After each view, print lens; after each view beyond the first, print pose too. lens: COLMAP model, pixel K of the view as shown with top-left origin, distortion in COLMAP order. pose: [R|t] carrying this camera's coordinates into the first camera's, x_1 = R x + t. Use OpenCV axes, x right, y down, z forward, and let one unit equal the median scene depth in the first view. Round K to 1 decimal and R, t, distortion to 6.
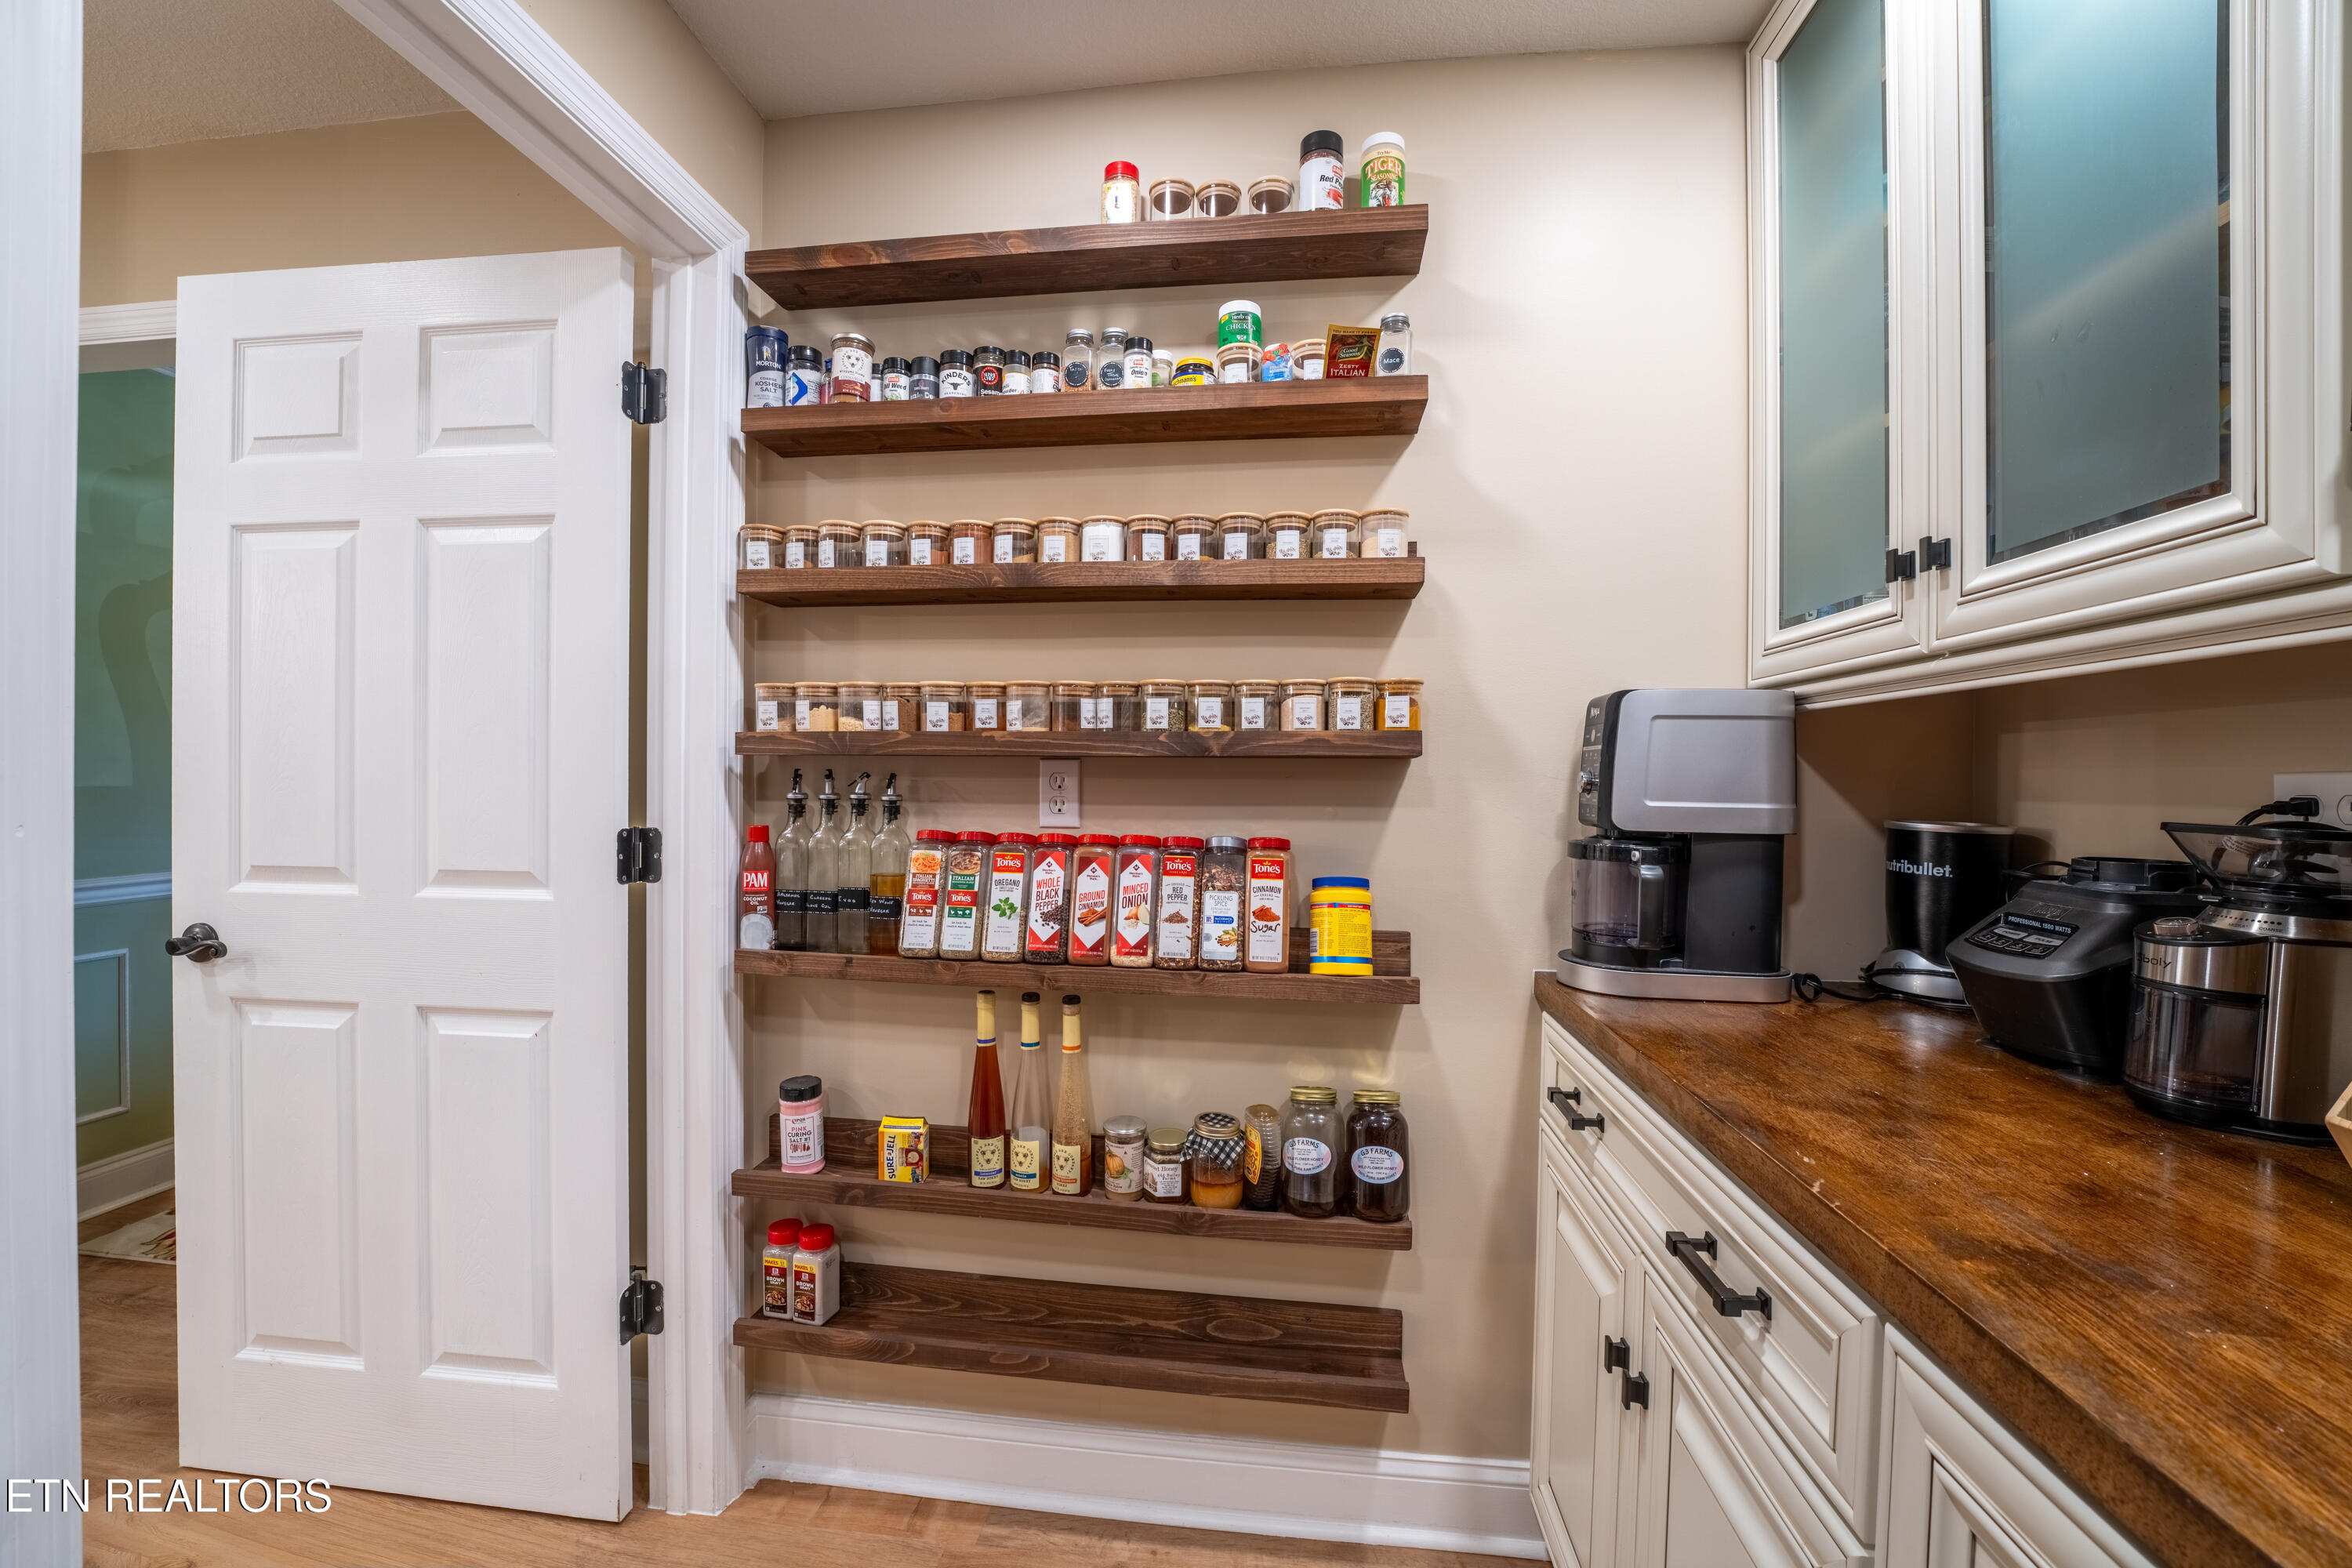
lens RADIAL K [[955.7, 0, 1173.5], [0, 955.7, 785.7], [0, 0, 1]] dist [-0.030244, 0.003719]
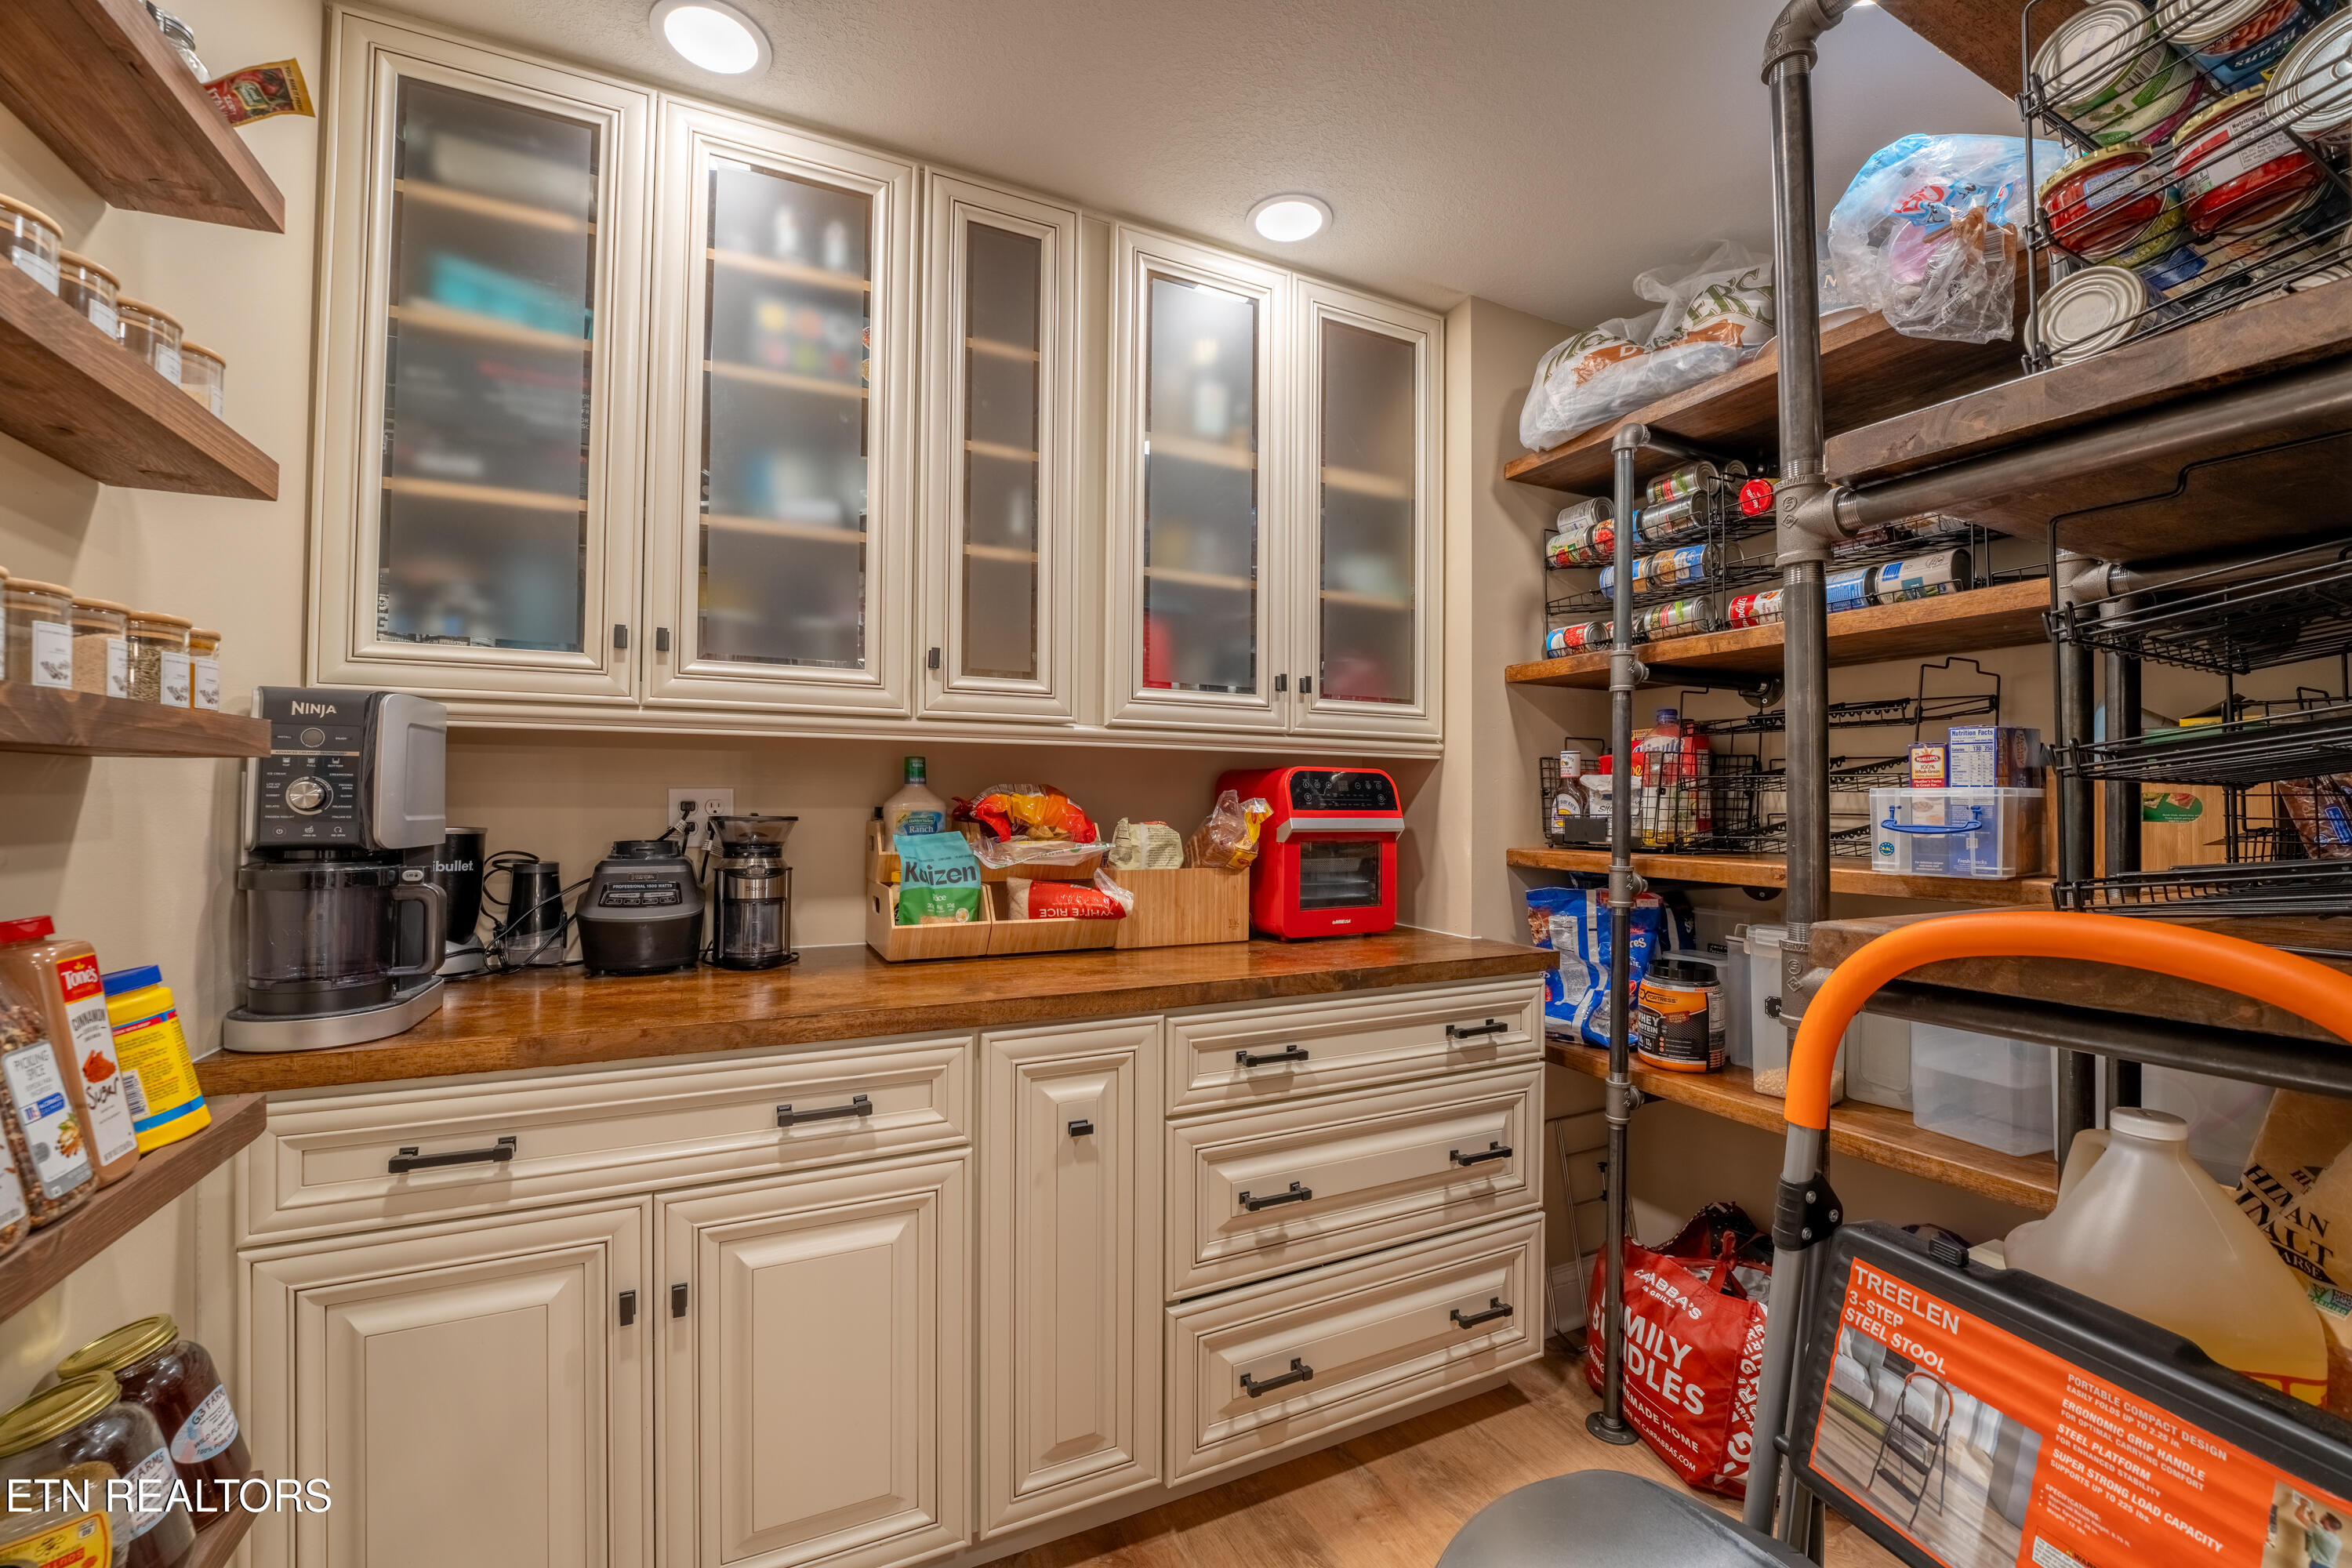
lens RADIAL K [[955.7, 0, 1173.5], [0, 955.7, 785.7], [0, 0, 1]] dist [-0.030244, 0.003719]
pose [[-0.547099, -0.001812, 0.837066, -0.672784], [-0.004156, 0.999991, -0.000552, -0.015185], [-0.837057, -0.003781, -0.547102, 0.875209]]
